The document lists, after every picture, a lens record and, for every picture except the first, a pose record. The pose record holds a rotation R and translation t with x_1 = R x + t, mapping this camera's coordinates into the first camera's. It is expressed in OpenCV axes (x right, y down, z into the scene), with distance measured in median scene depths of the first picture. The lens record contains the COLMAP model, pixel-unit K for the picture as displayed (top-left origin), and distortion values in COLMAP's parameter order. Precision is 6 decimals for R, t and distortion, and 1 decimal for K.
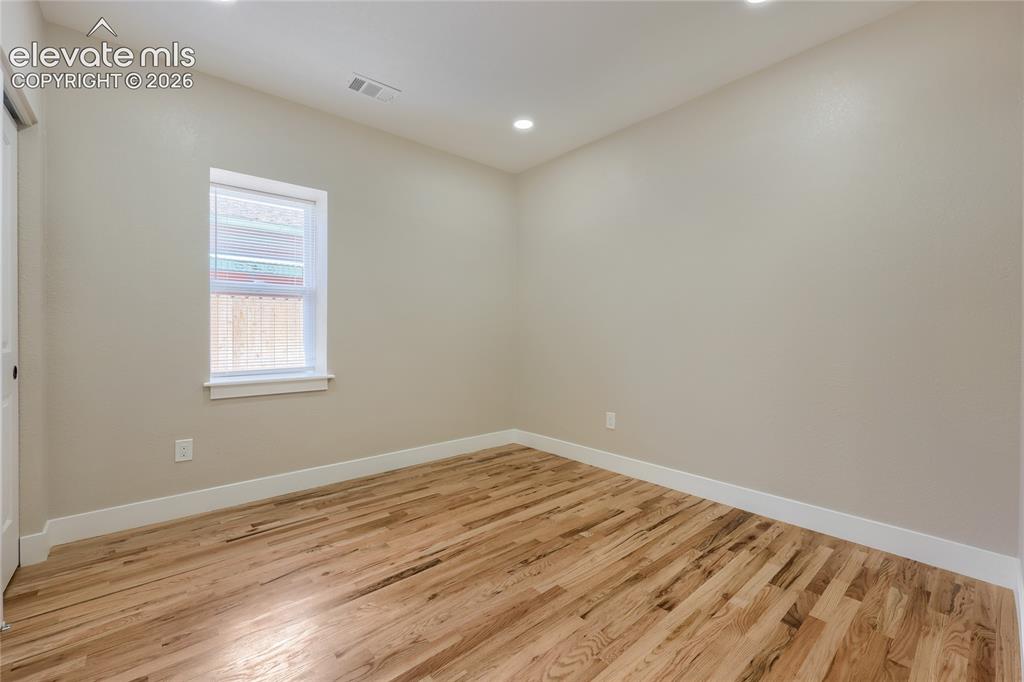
lens RADIAL K [[417.0, 0, 508.6], [0, 417.0, 337.6], [0, 0, 1]] dist [0.000773, 0.000025]
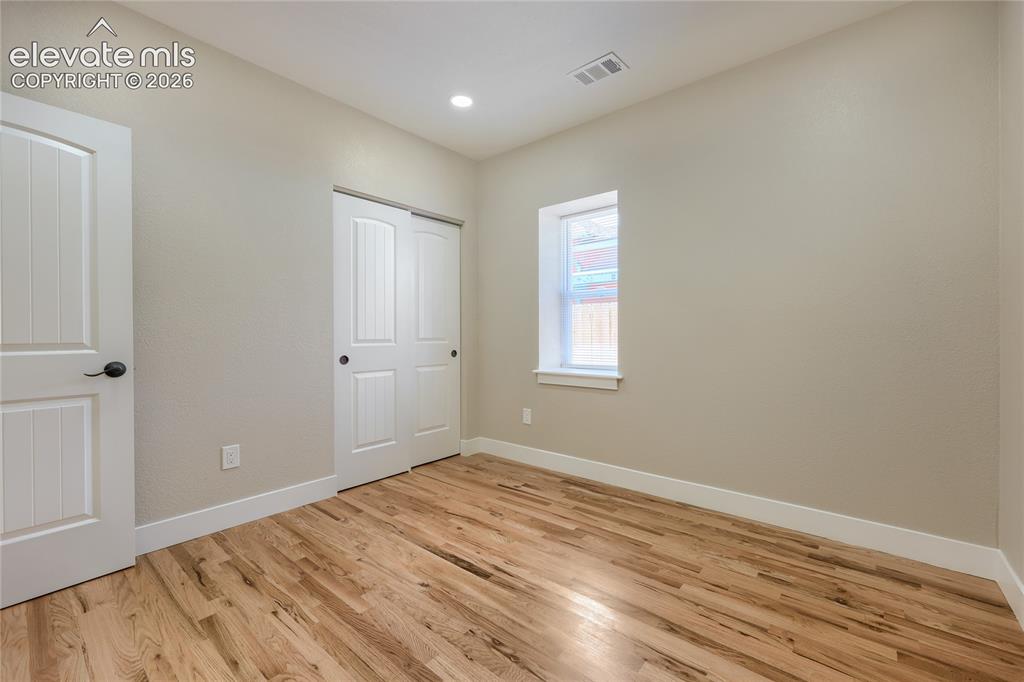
lens RADIAL K [[417.0, 0, 508.6], [0, 417.0, 337.6], [0, 0, 1]] dist [0.000773, 0.000025]
pose [[0.166122, 0.006667, -0.986083, 0.556270], [-0.005621, 0.999967, 0.005814, -0.004905], [0.986089, 0.004577, 0.166154, 0.649931]]
